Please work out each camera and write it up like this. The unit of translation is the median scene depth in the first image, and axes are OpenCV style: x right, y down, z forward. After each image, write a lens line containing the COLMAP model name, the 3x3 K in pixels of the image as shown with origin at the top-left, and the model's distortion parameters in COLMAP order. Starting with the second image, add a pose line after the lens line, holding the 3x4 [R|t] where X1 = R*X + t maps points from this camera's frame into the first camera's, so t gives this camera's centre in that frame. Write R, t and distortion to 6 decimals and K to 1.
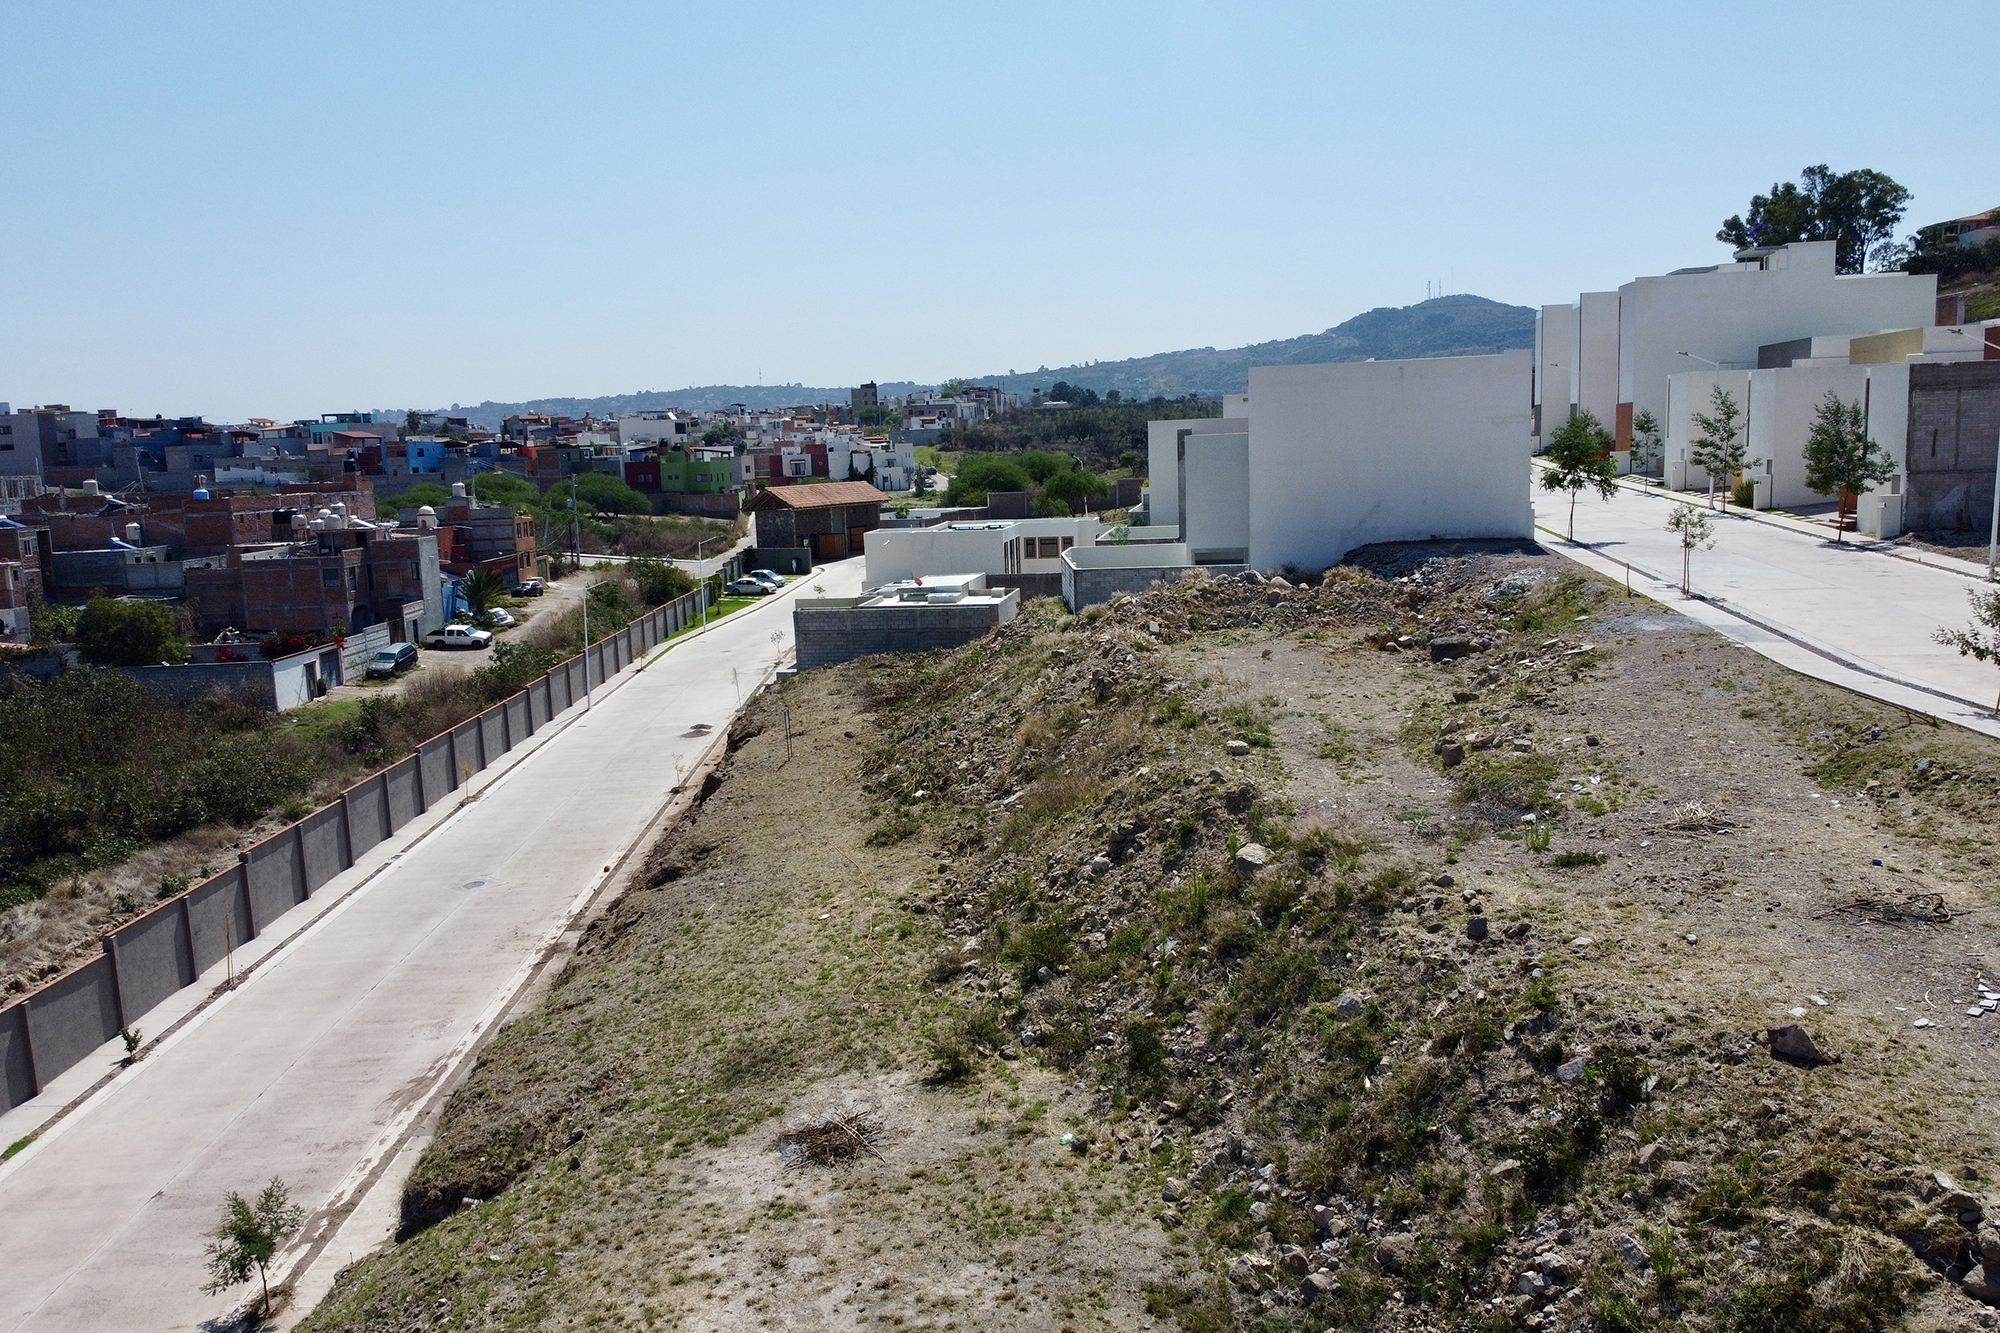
lens RADIAL K [[1506.7, 0, 1000.0], [0, 1506.7, 666.5], [0, 0, 1]] dist [0.001582, -0.010089]
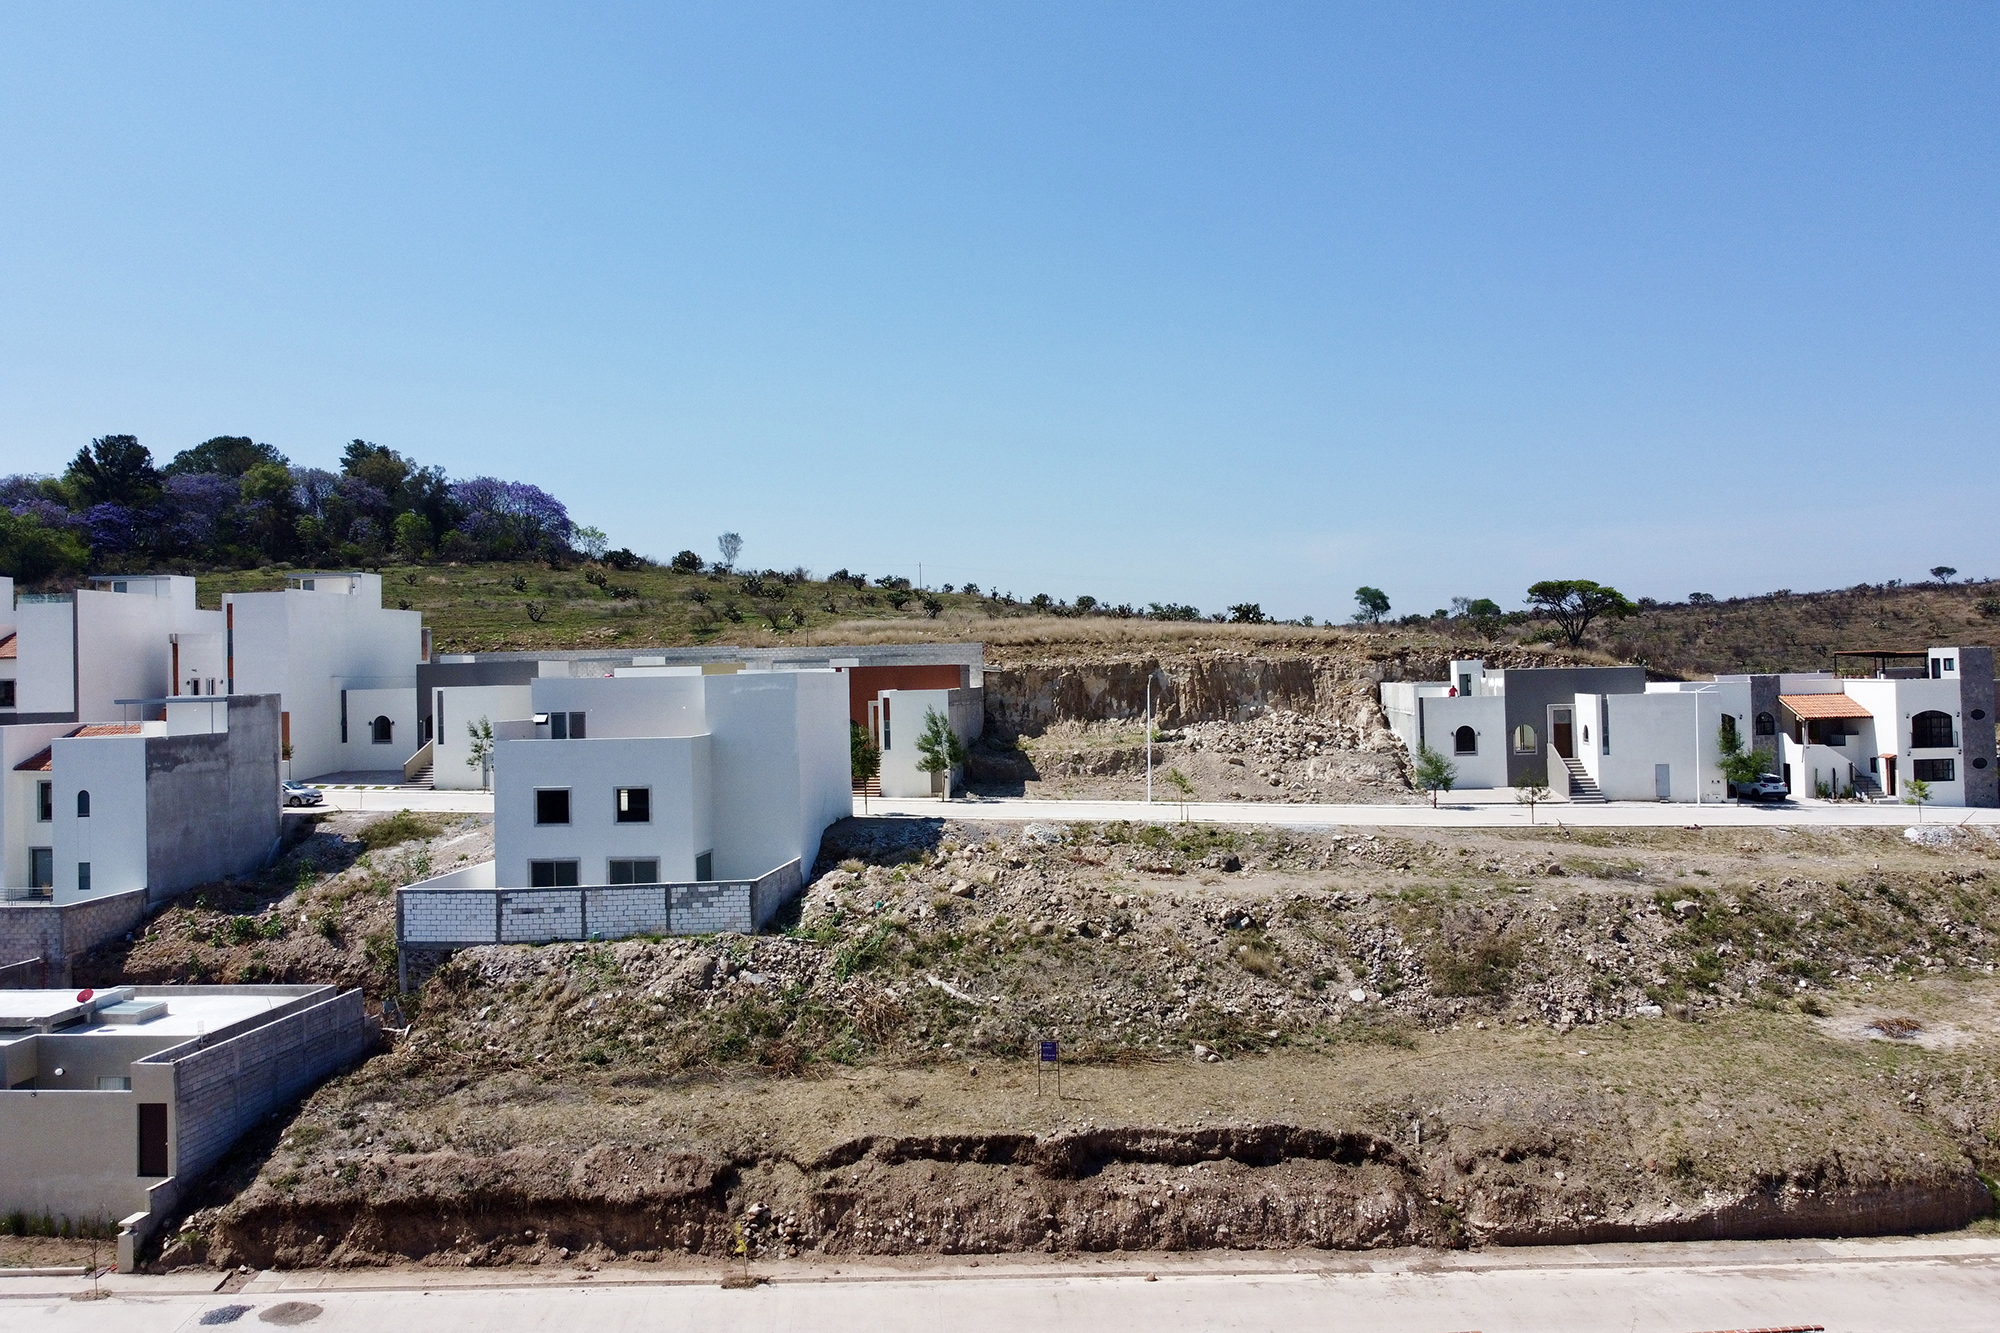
lens RADIAL K [[1512.1, 0, 974.8], [0, 1512.1, 659.1], [0, 0, 1]] dist [0.003678, -0.009543]
pose [[-0.042277, 0.050837, 0.997812, -0.489991], [0.167671, 0.984902, -0.043075, -0.075680], [-0.984936, 0.165483, -0.050162, 0.499948]]
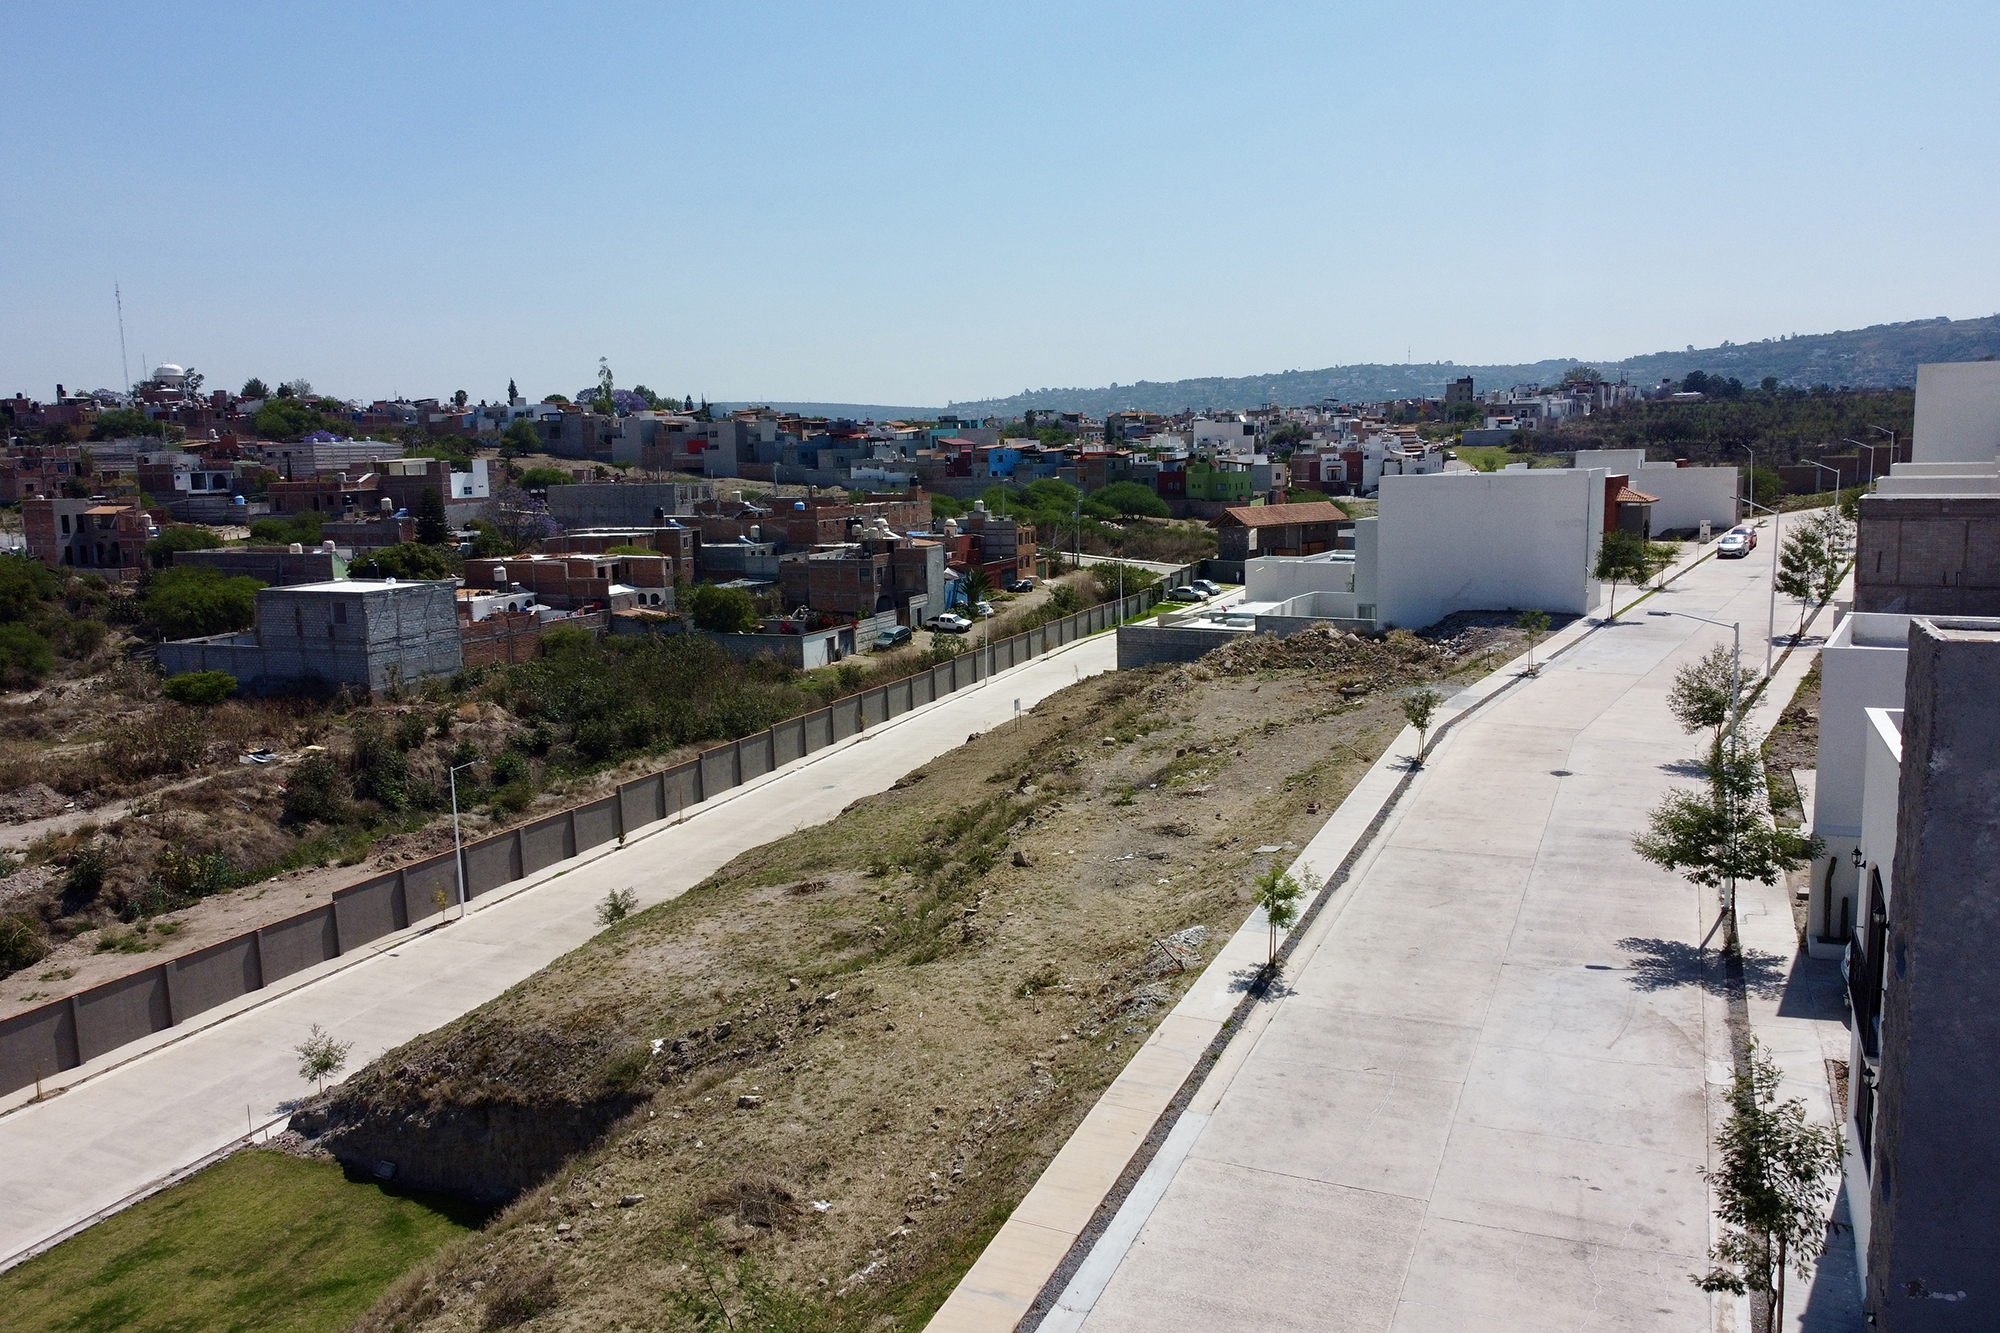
lens RADIAL K [[1506.7, 0, 1000.0], [0, 1506.7, 666.5], [0, 0, 1]] dist [0.001582, -0.010089]
pose [[0.913188, 0.074772, -0.400621, 0.221366], [-0.068707, 0.997200, 0.029505, -0.023462], [0.401706, 0.000581, 0.915769, -0.208224]]
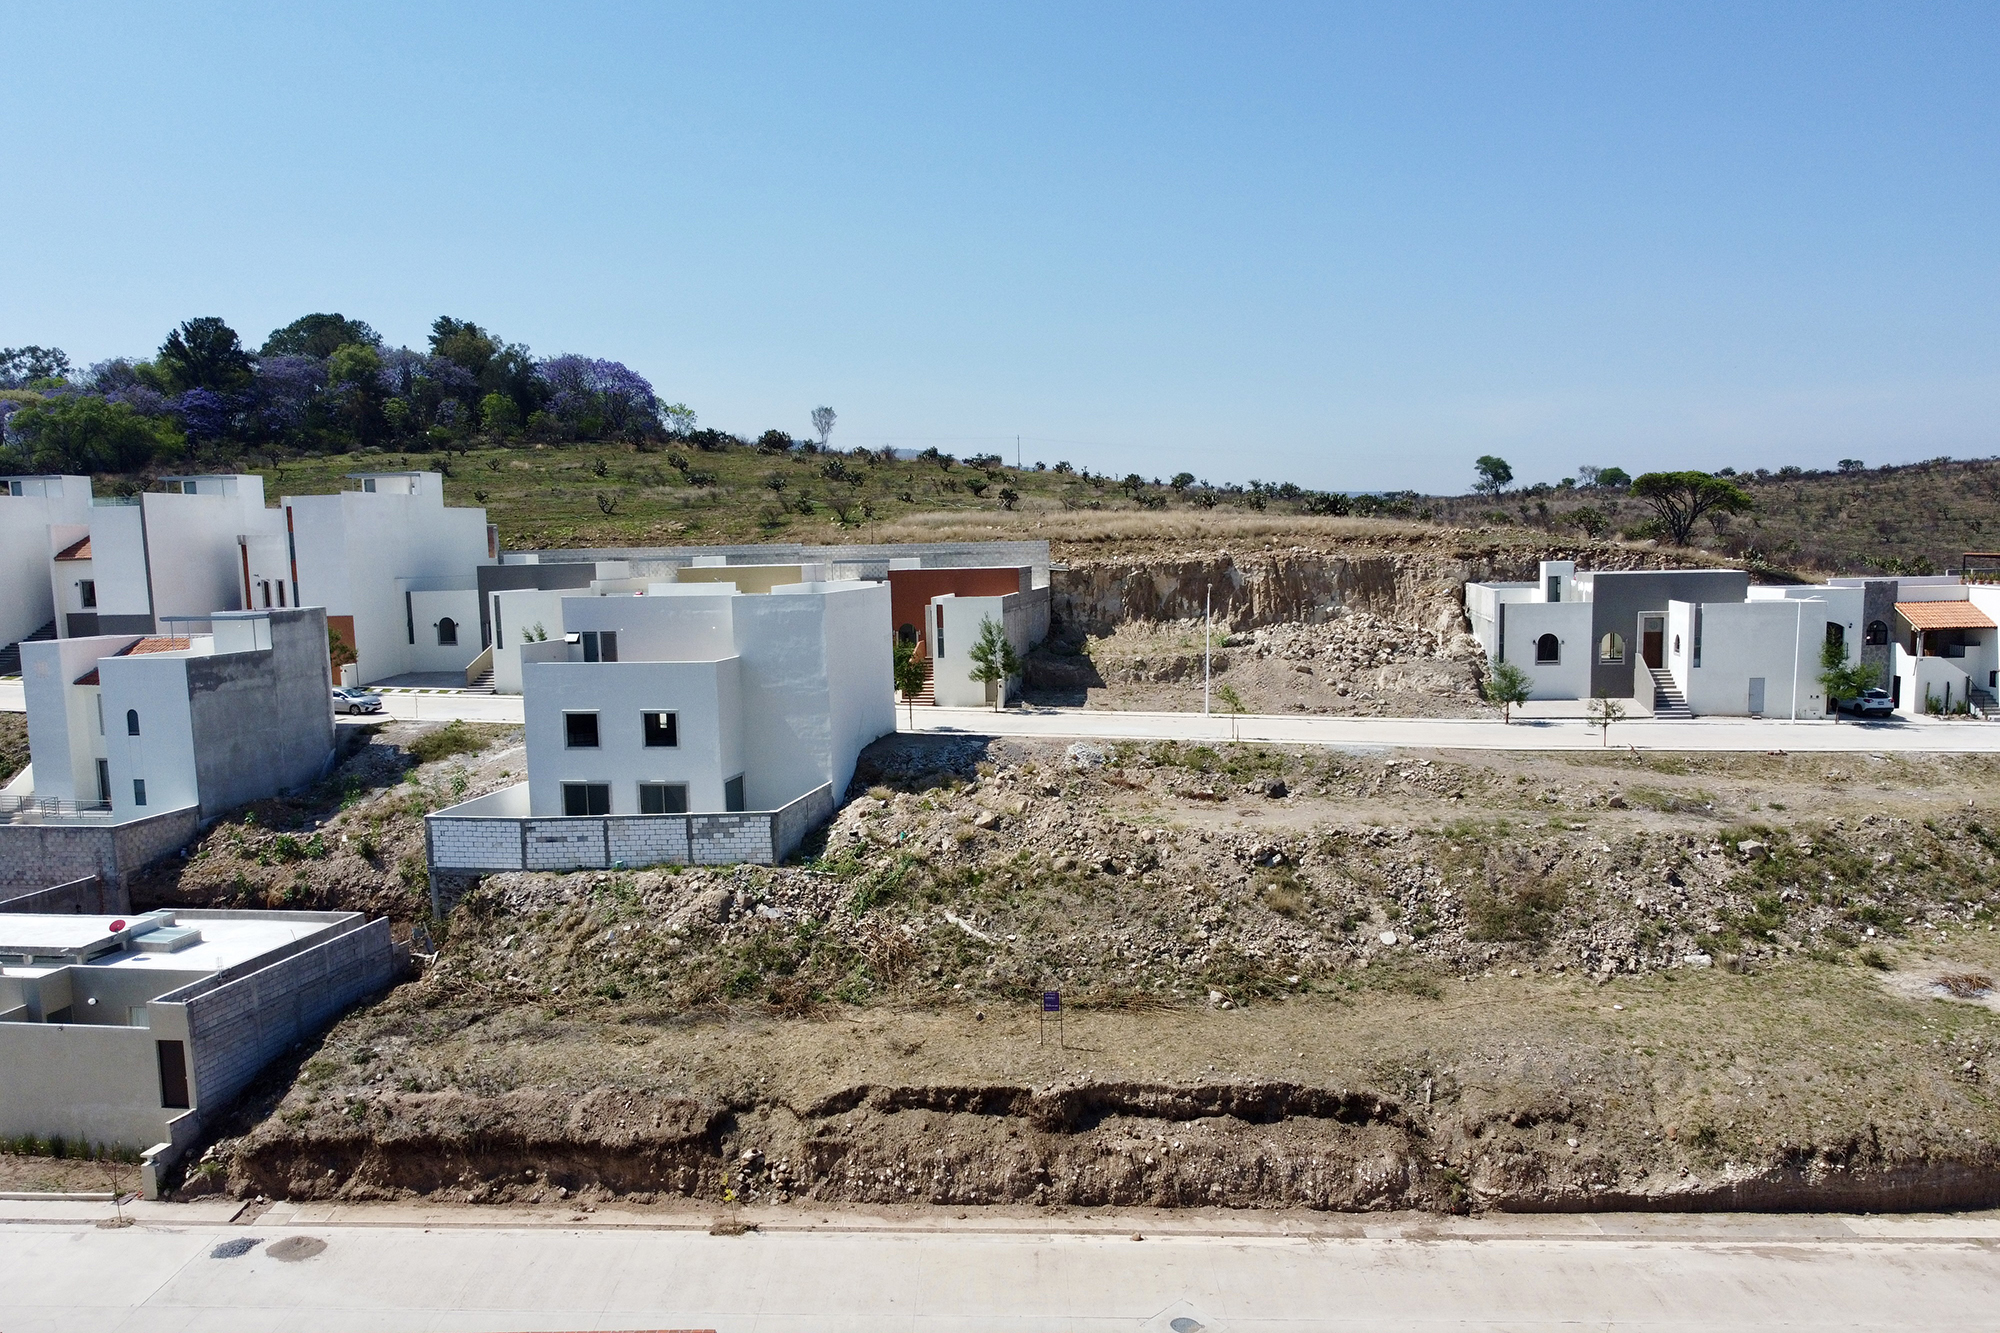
lens RADIAL K [[1507.4, 0, 973.7], [0, 1507.4, 756.4], [0, 0, 1]] dist [0.001501, -0.005922]
pose [[0.034001, -0.101548, 0.994249, -0.469611], [0.166197, 0.981548, 0.094567, -0.091220], [-0.985506, 0.162026, 0.050251, 0.466233]]
